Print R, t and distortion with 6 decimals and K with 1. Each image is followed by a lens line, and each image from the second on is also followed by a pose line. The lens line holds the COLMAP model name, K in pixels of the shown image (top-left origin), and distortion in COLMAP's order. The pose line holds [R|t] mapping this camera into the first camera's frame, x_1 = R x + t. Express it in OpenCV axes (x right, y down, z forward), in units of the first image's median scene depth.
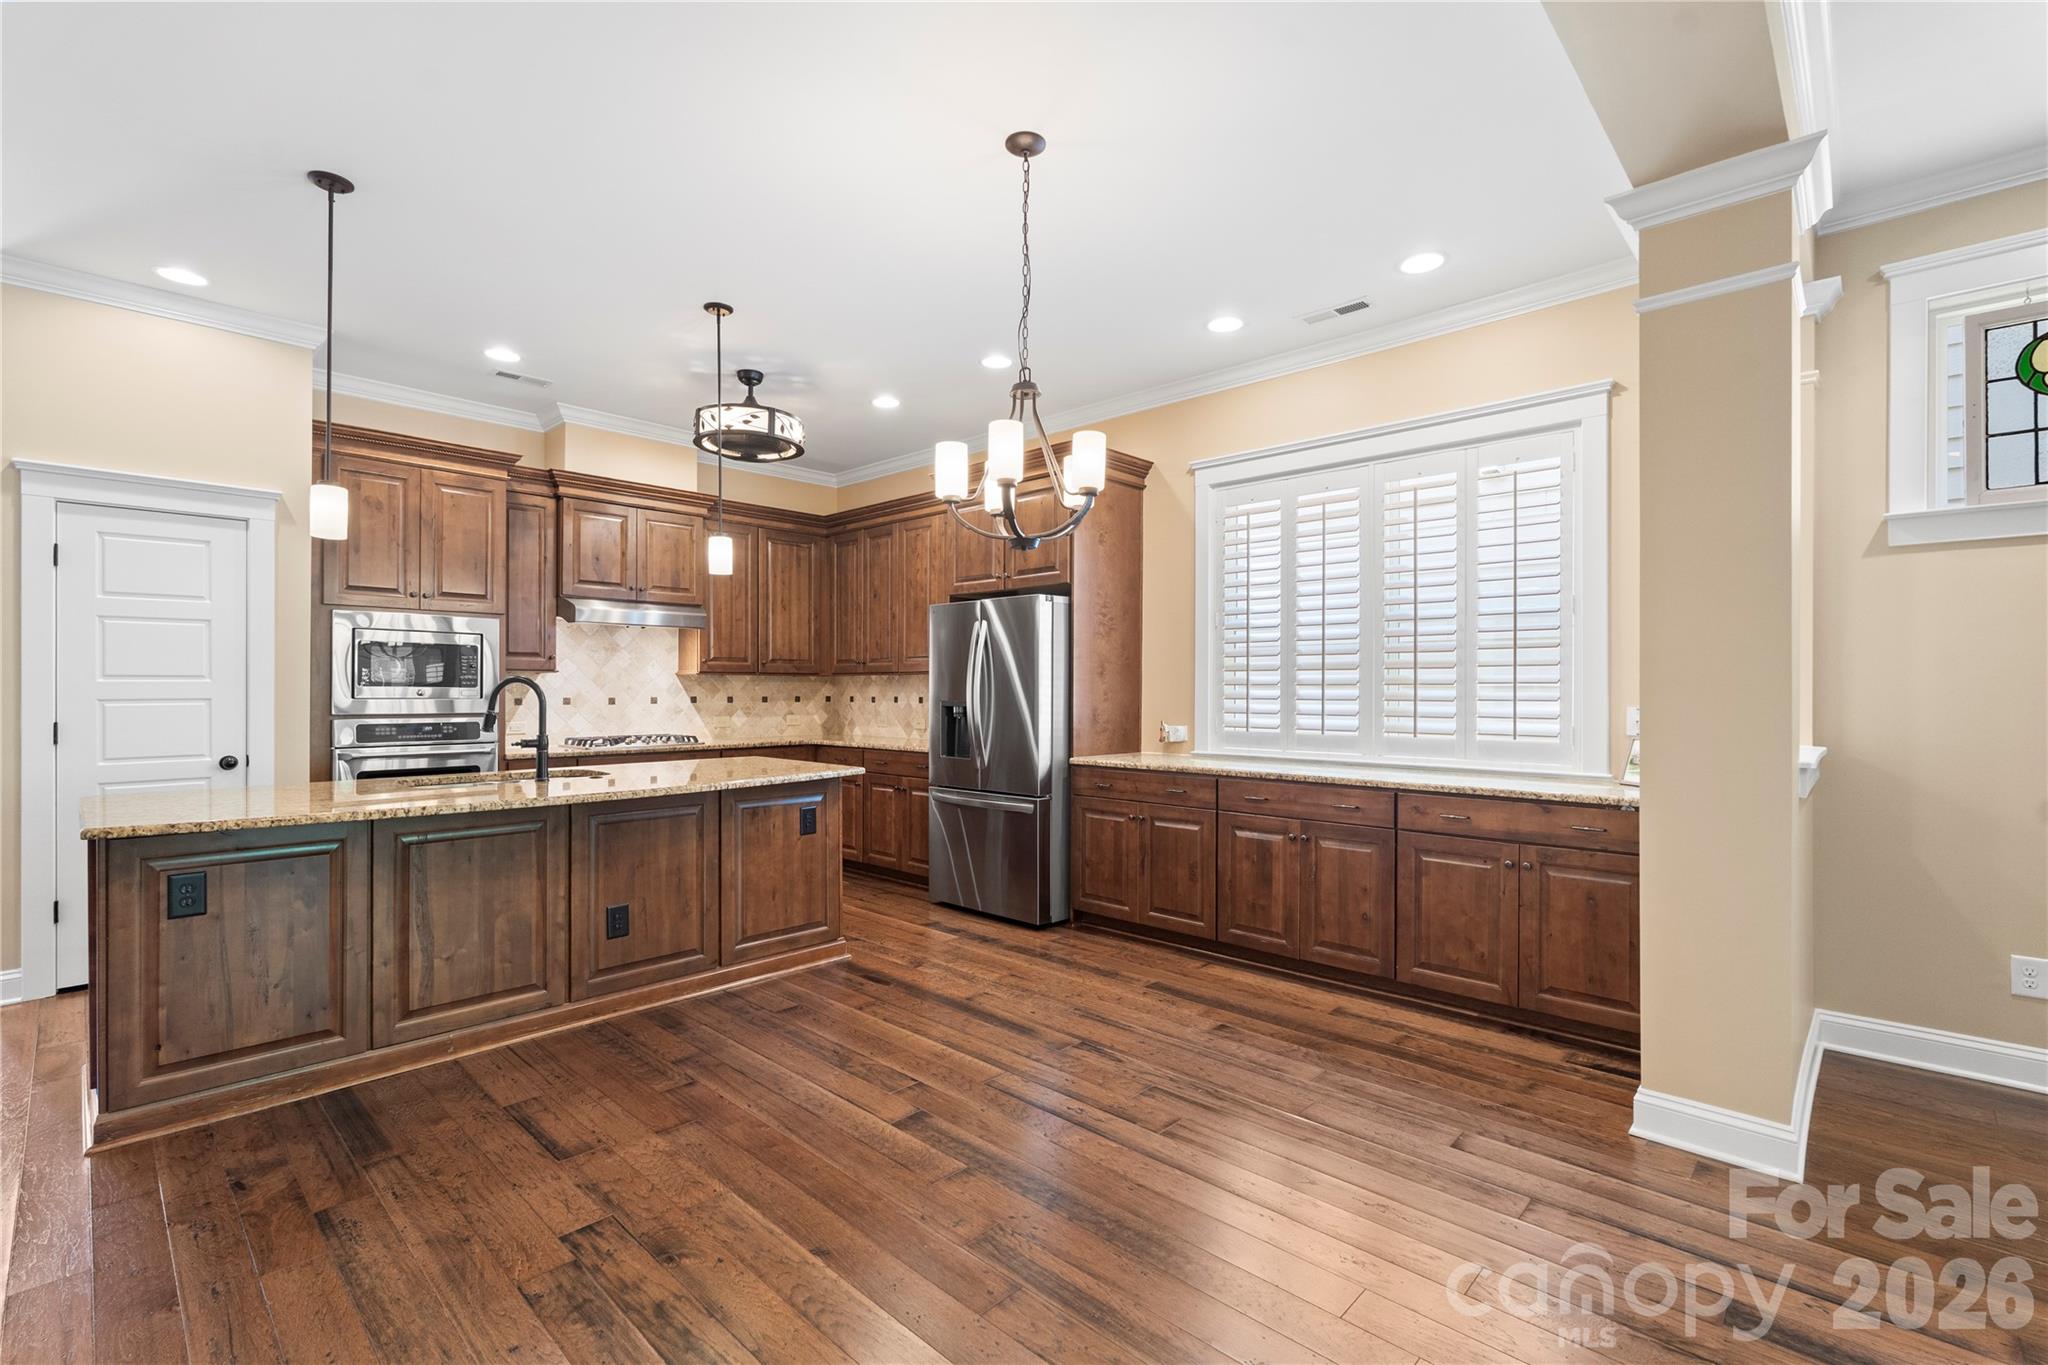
lens RADIAL K [[911.0, 0, 1024.0], [0, 911.0, 682.5], [0, 0, 1]] dist [0.001612, 0.000166]
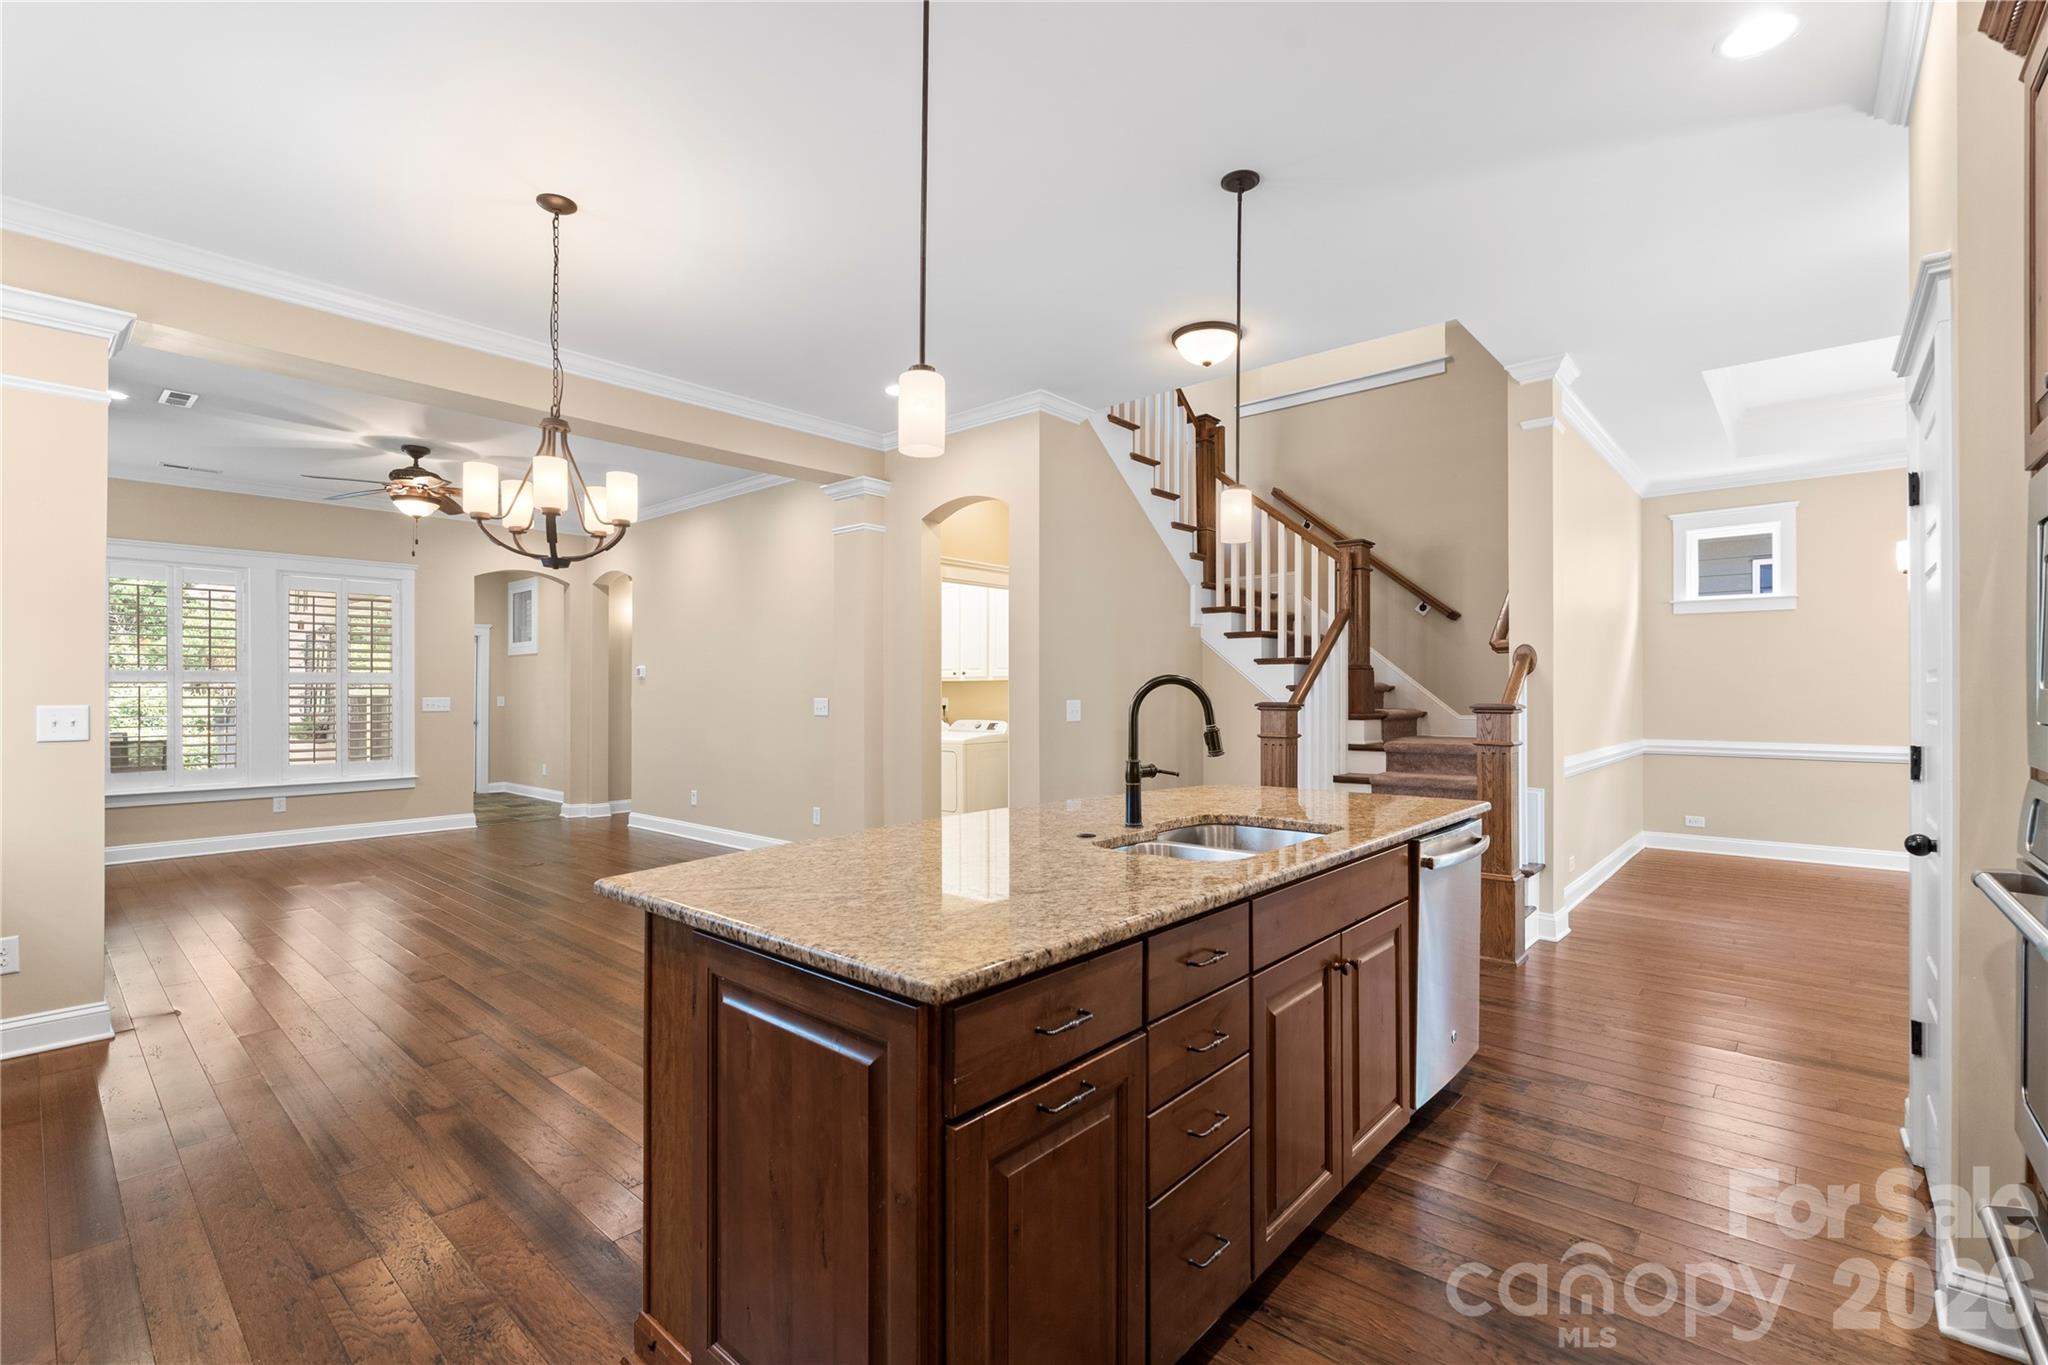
lens RADIAL K [[900.4, 0, 1029.7], [0, 900.4, 685.6], [0, 0, 1]] dist [-0.000776, -0.000525]
pose [[-0.999362, -0.000041, -0.035708, -0.358390], [0.000439, 0.999910, -0.013430, 0.006860], [0.035705, -0.013438, -0.999272, 1.389263]]
